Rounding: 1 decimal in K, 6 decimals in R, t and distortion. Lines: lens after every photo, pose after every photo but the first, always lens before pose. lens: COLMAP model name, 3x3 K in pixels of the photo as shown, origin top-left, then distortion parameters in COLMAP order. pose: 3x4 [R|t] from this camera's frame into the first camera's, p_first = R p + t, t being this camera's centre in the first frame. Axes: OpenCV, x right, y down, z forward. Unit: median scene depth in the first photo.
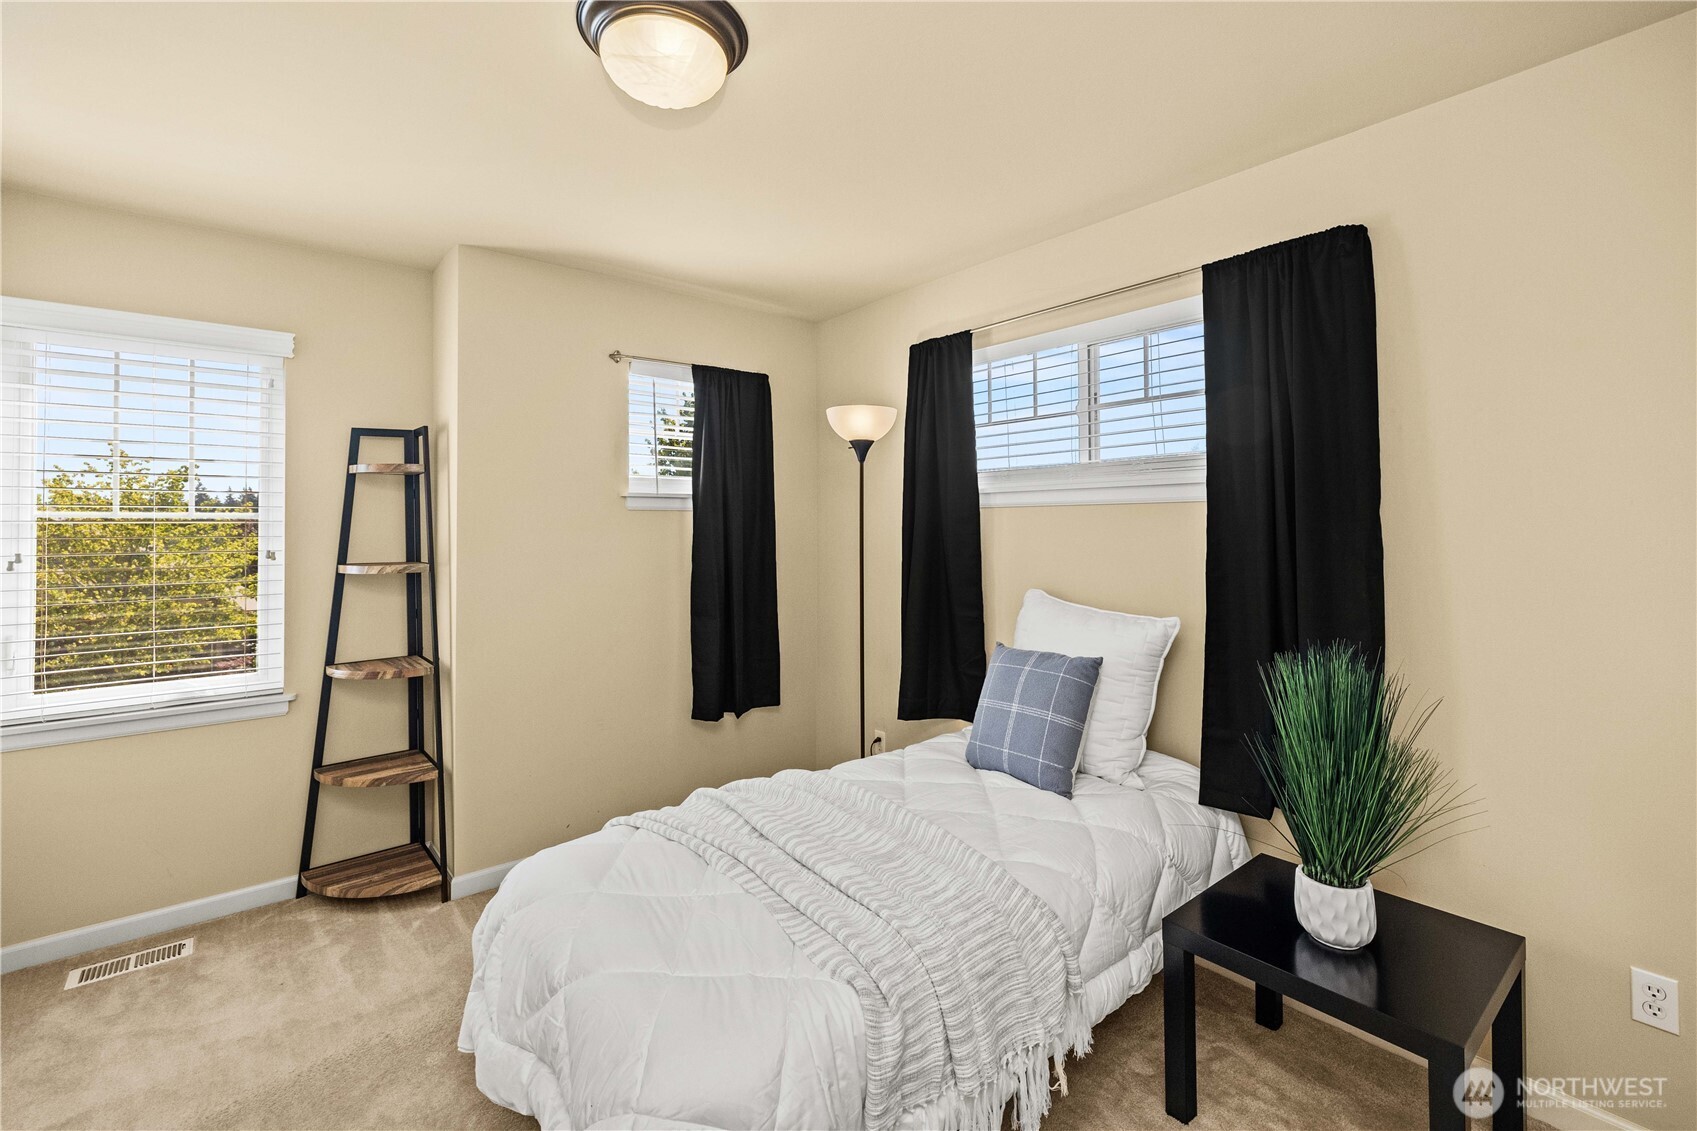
lens RADIAL K [[733.4, 0, 851.4], [0, 733.4, 521.4], [0, 0, 1]] dist [-0.003100, 0.000241]
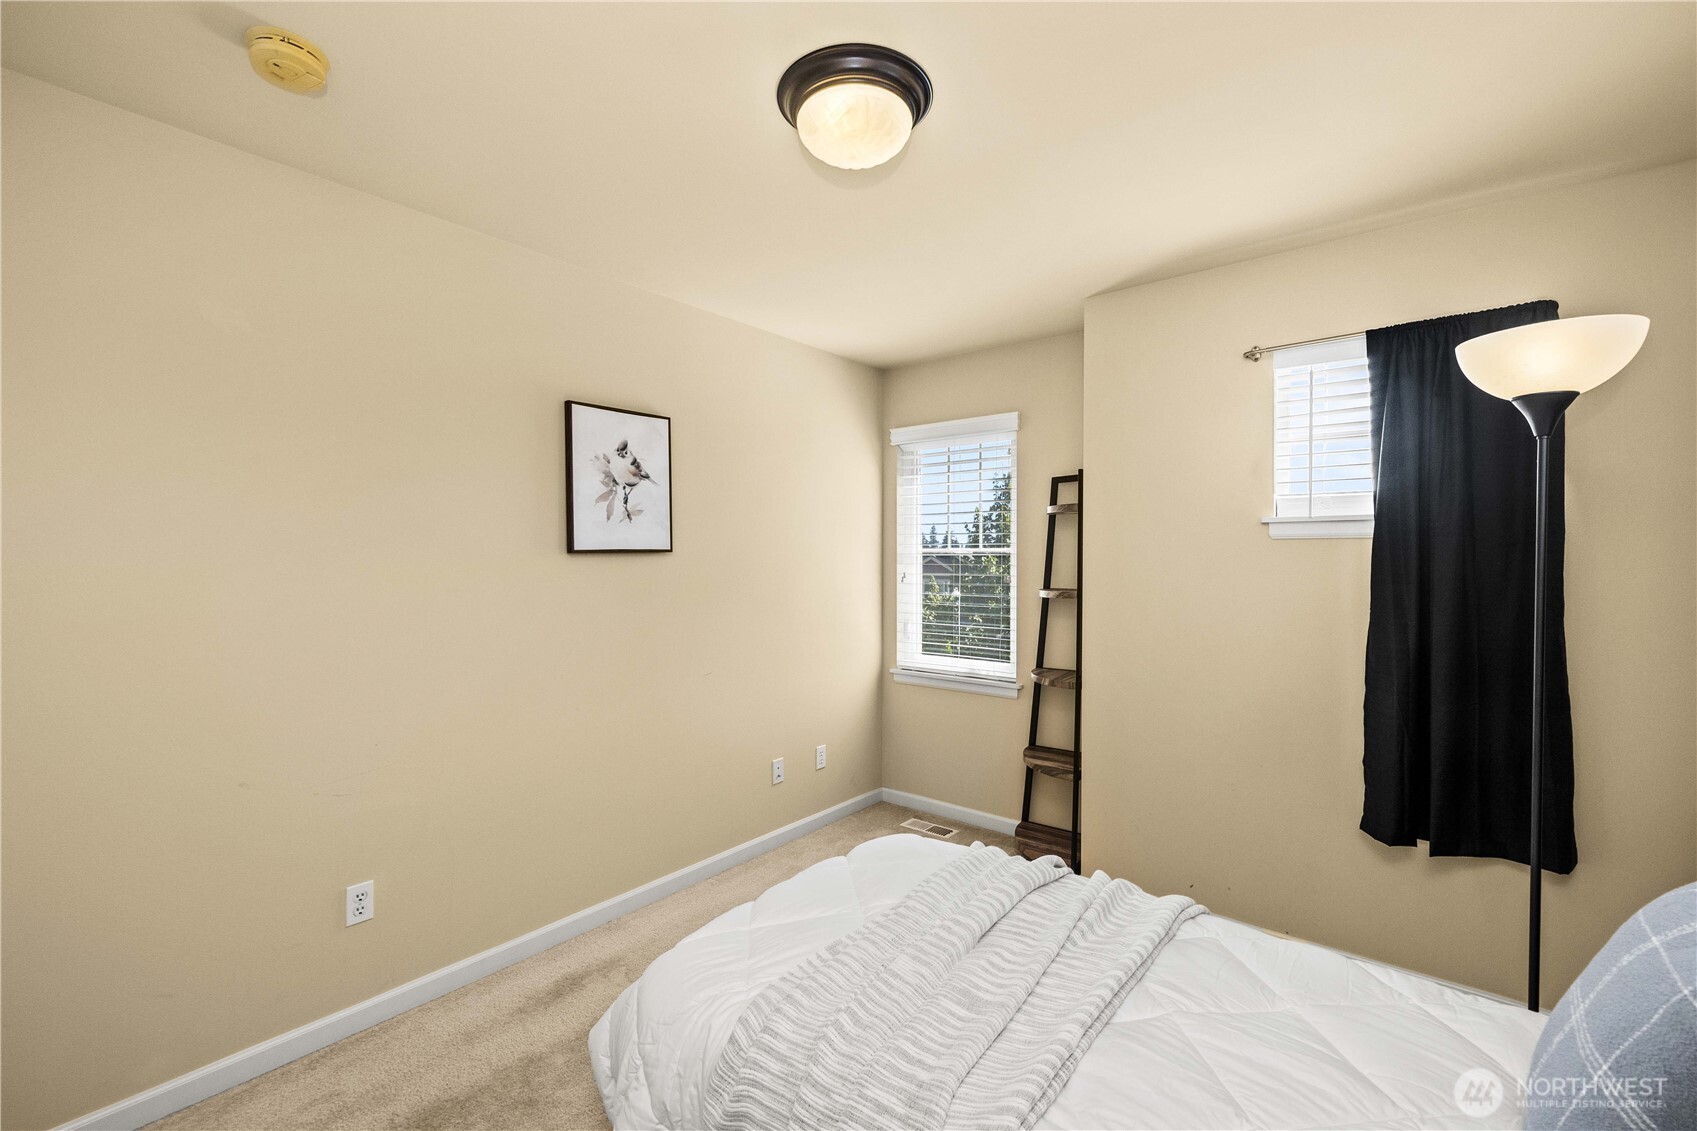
lens RADIAL K [[720.5, 0, 848.5], [0, 720.5, 565.5], [0, 0, 1]] dist [0.001278, 0.000236]
pose [[0.187800, 0.014794, -0.982096, 0.481266], [0.002870, 0.999874, 0.015610, -0.000151], [0.982203, -0.005750, 0.187734, 0.479278]]
